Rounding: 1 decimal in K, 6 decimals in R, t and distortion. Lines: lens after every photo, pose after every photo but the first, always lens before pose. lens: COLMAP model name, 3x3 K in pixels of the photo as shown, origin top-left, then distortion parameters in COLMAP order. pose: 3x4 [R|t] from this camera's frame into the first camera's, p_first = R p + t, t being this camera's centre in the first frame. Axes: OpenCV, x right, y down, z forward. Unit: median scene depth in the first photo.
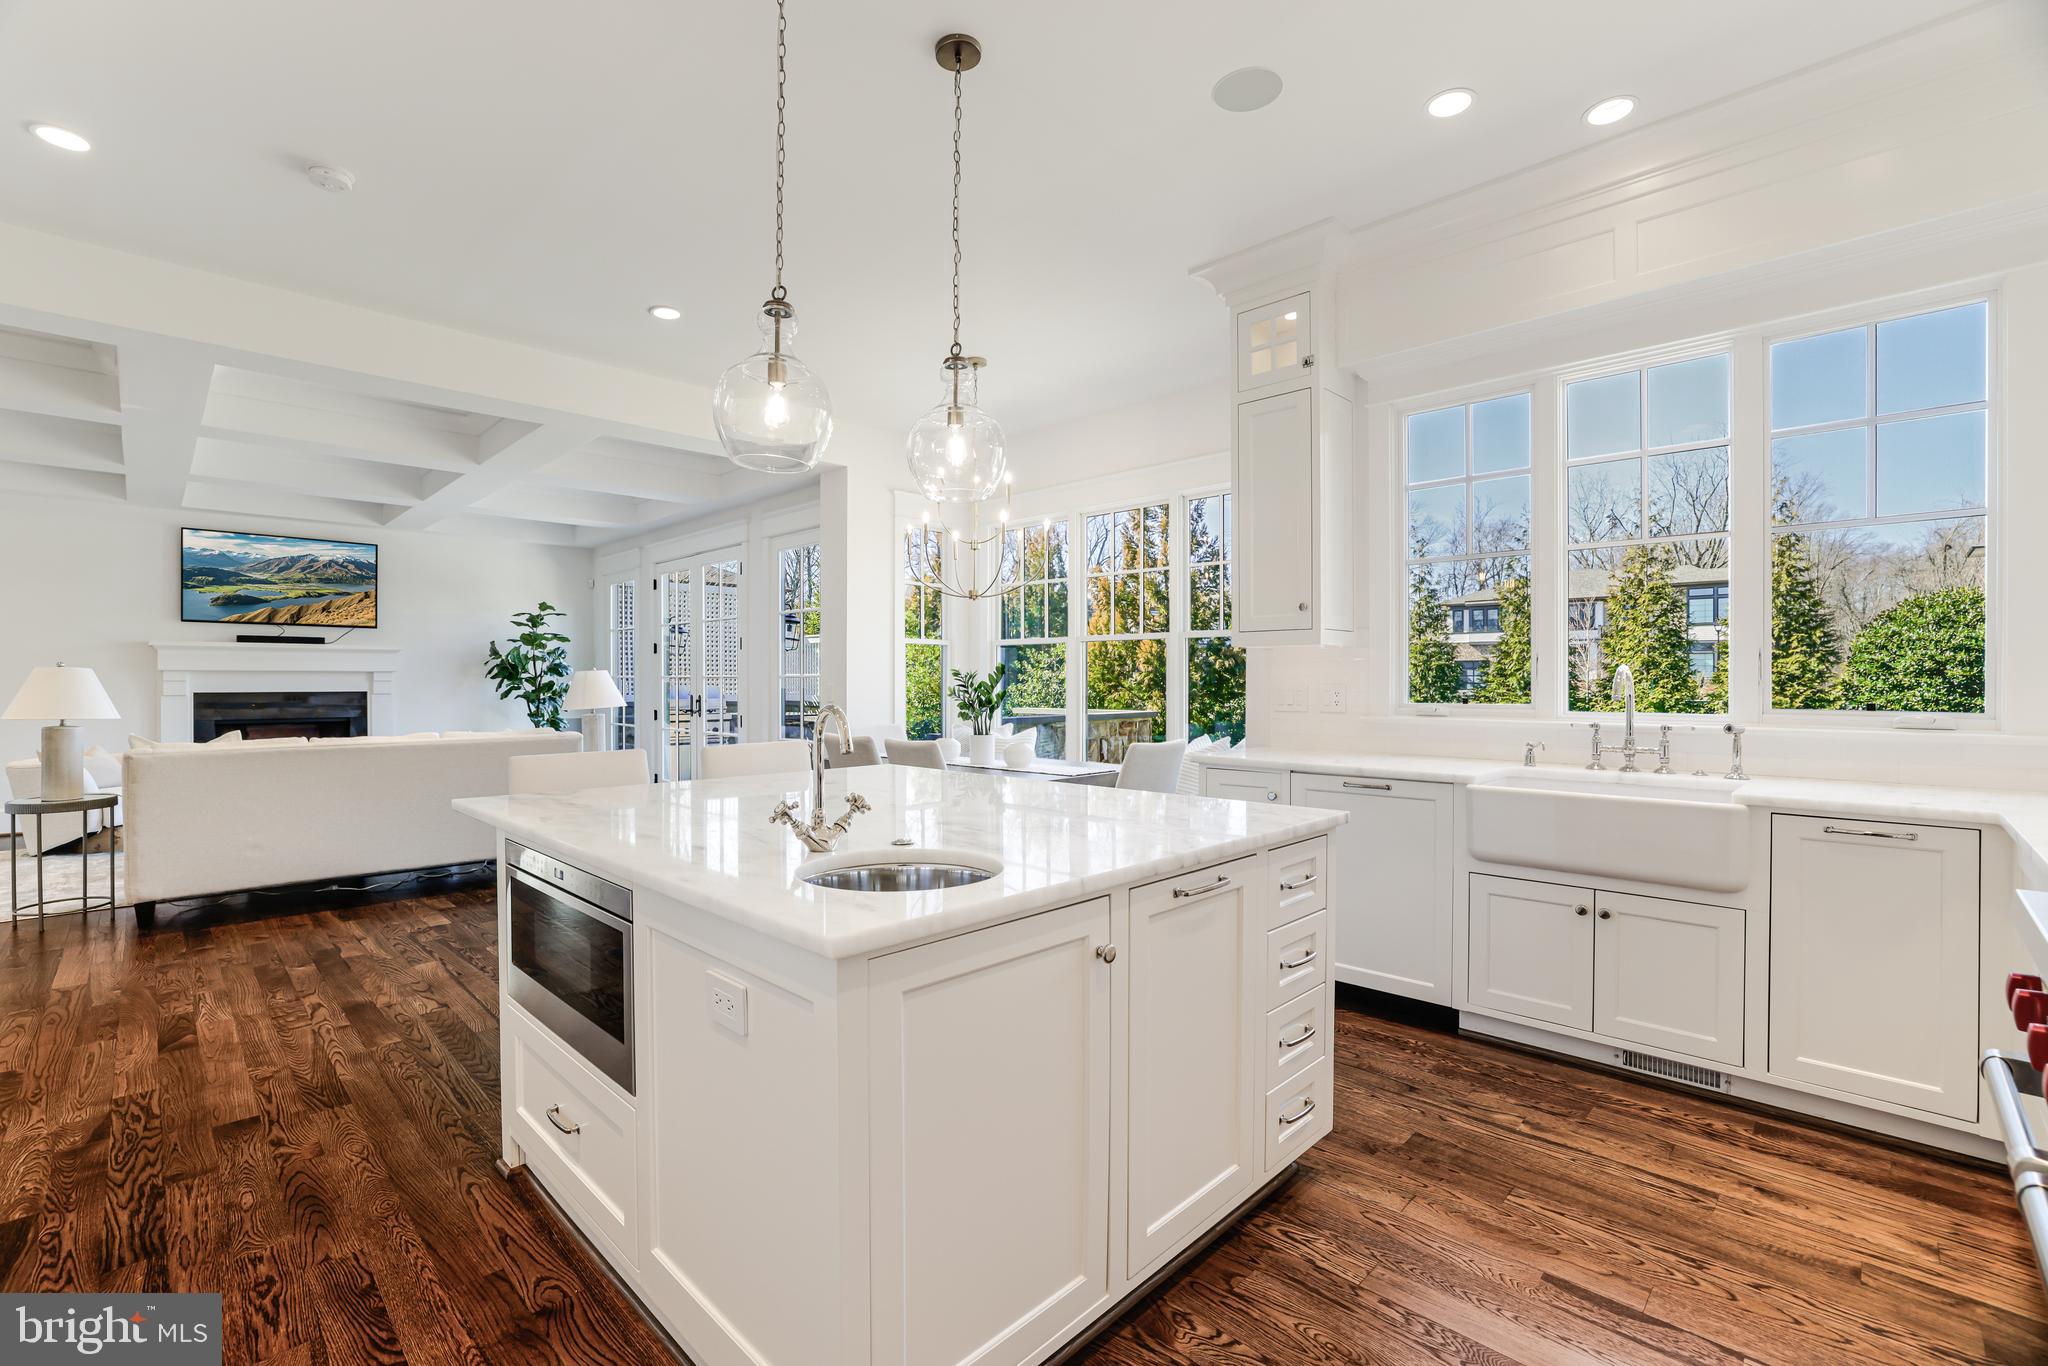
lens RADIAL K [[886.6, 0, 997.7], [0, 886.6, 691.6], [0, 0, 1]] dist [-0.033600, 0.006849]
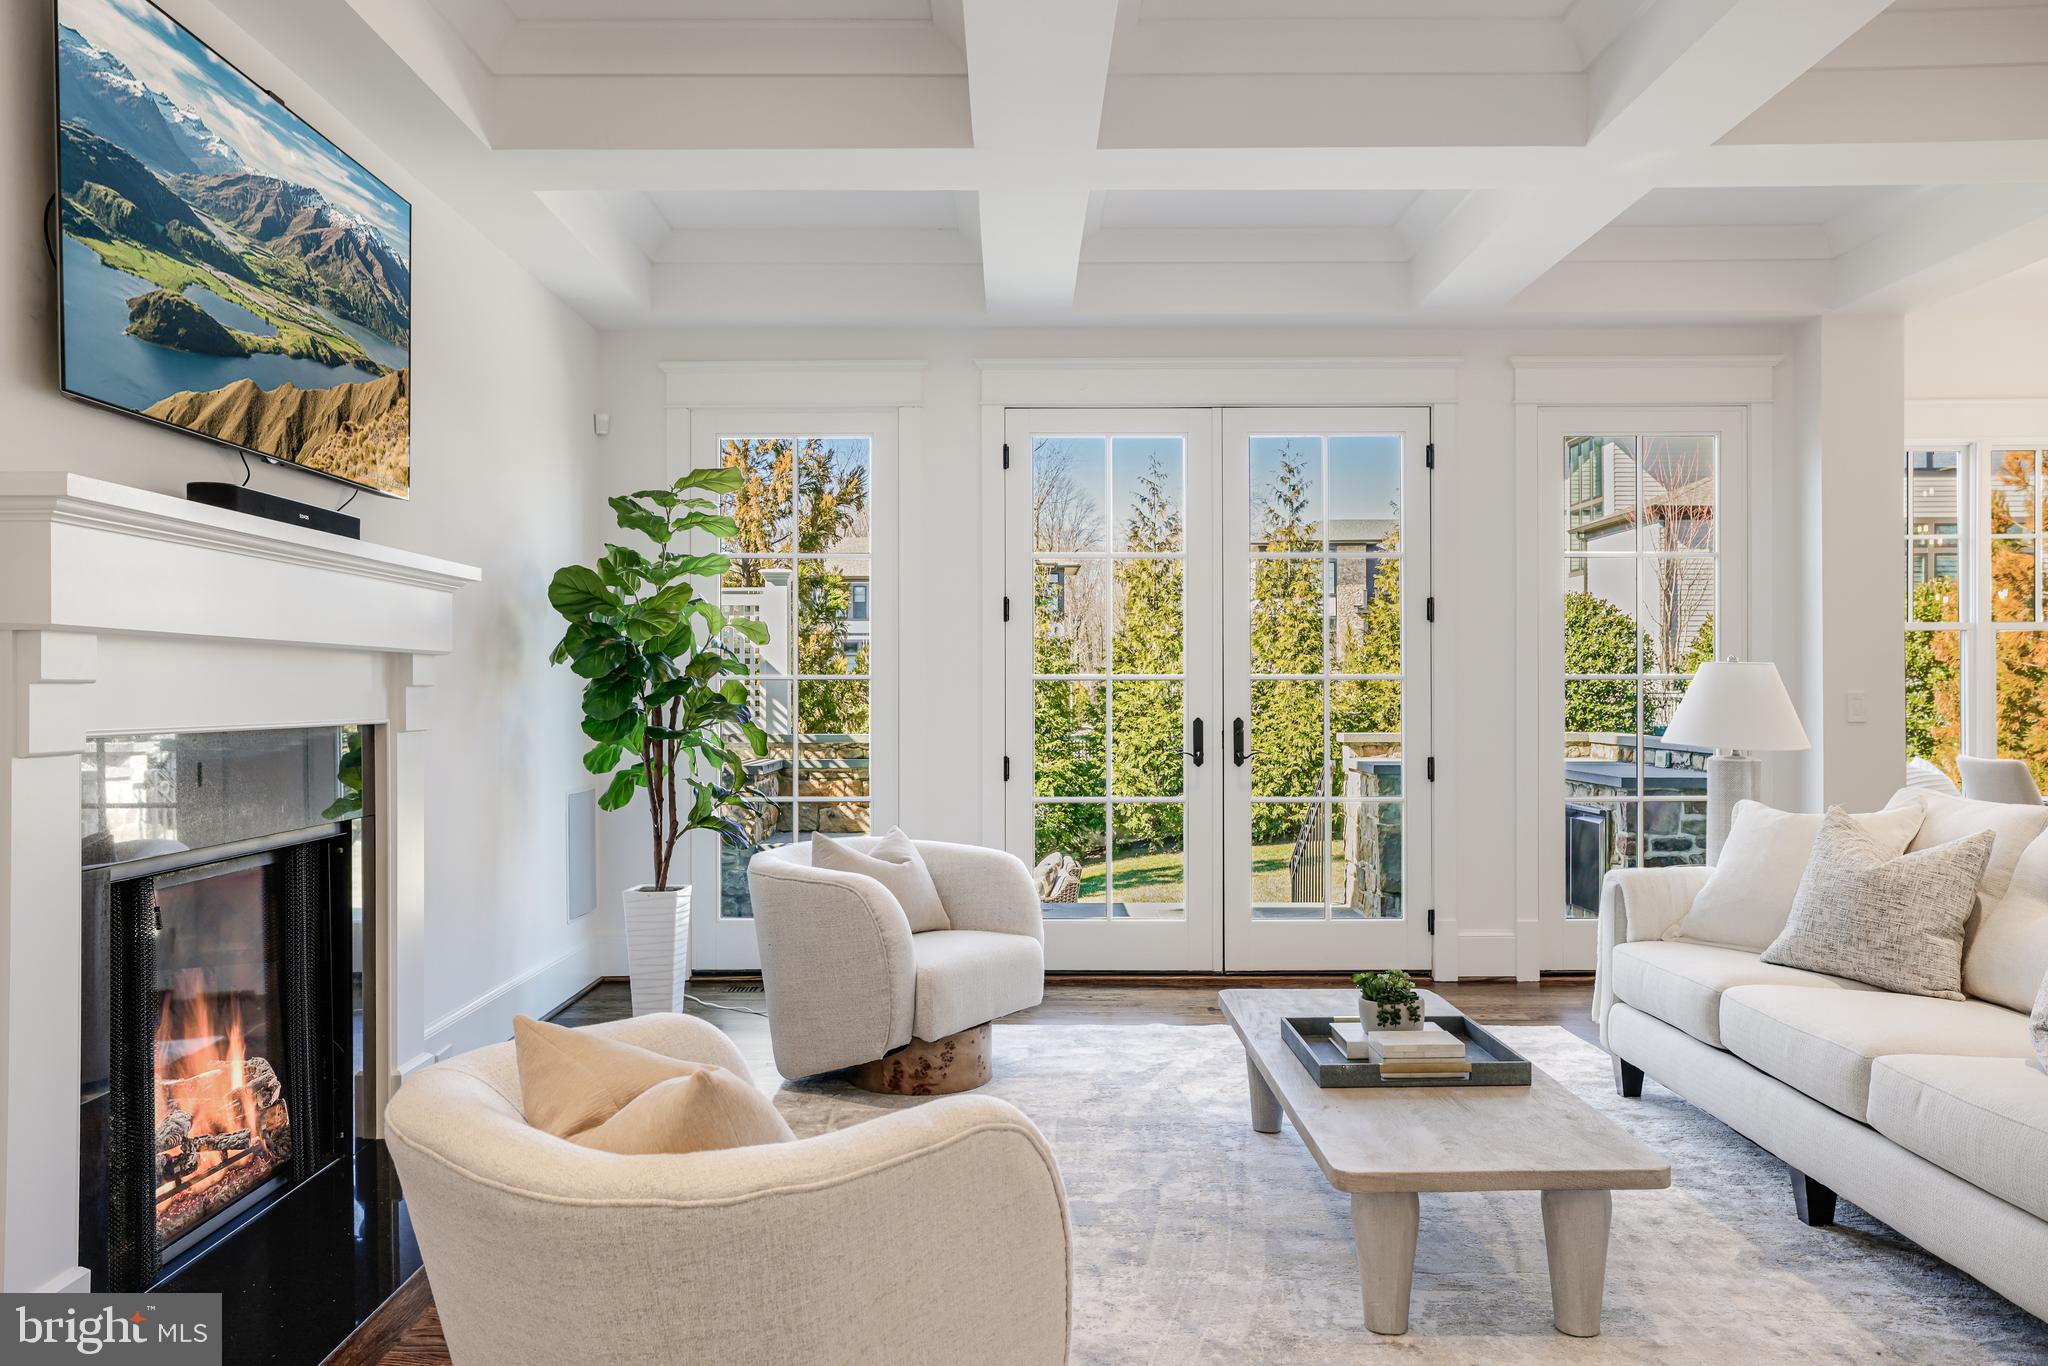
lens RADIAL K [[1460.3, 0, 1026.2], [0, 1460.3, 690.4], [0, 0, 1]] dist [0.029278, 0.018854]
pose [[0.699281, -0.002708, 0.714842, -0.965665], [0.011916, 0.999898, -0.007868, -0.007592], [-0.714748, 0.014020, 0.699242, 0.564437]]
